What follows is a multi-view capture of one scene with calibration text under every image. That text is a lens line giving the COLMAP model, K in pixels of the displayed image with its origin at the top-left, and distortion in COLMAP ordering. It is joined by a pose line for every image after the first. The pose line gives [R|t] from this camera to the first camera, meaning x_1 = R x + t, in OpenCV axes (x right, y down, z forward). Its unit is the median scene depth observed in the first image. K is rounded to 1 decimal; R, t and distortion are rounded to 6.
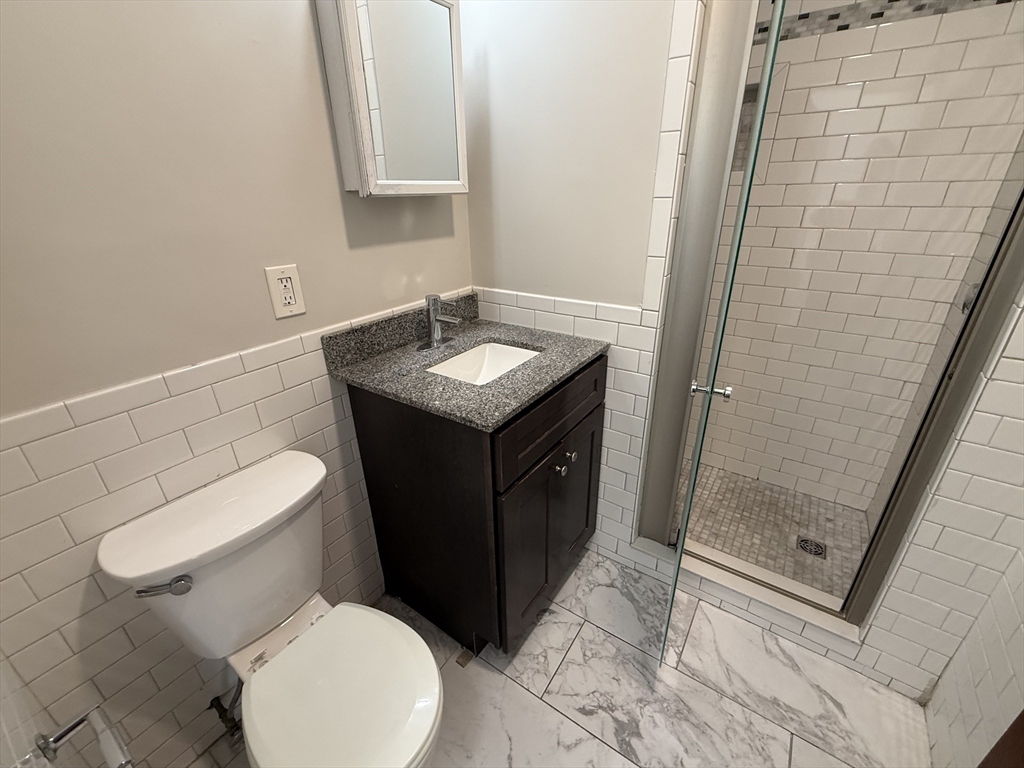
lens RADIAL K [[427.4, 0, 510.2], [0, 427.4, 380.3], [0, 0, 1]] dist [0.000217, -0.000016]
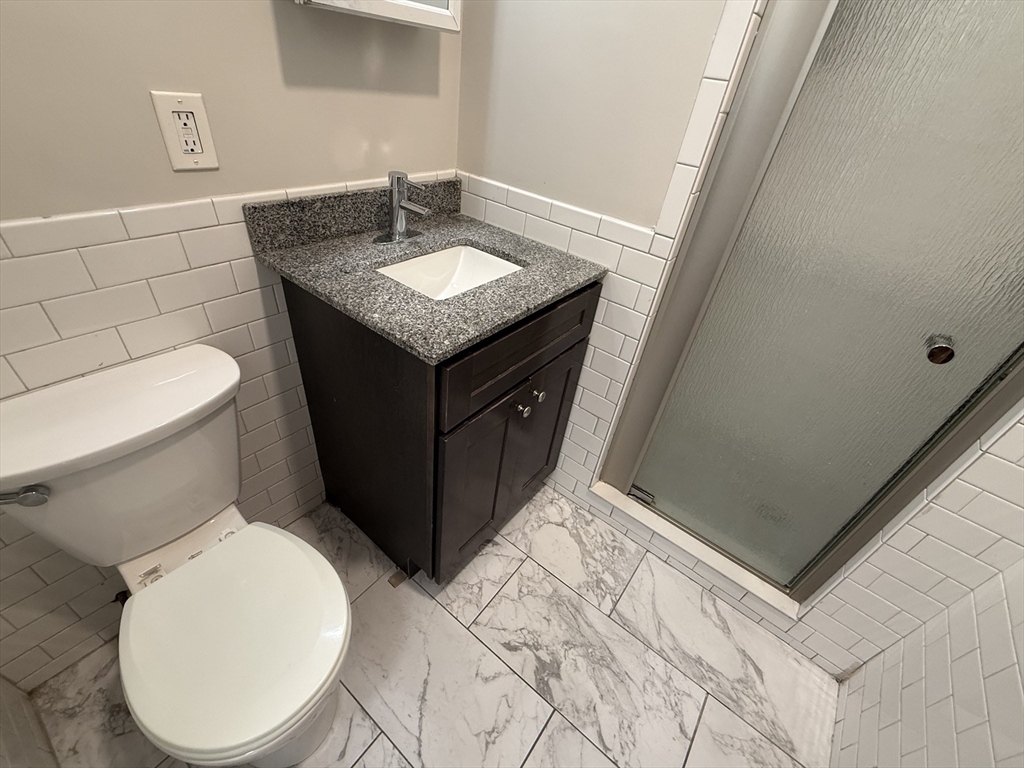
lens RADIAL K [[427.4, 0, 512.3], [0, 427.4, 380.0], [0, 0, 1]] dist [0.000217, -0.000016]
pose [[0.989024, 0.141945, 0.041031, 0.053779], [-0.147455, 0.965913, 0.212765, -0.032954], [-0.009431, -0.216479, 0.976242, 0.170678]]
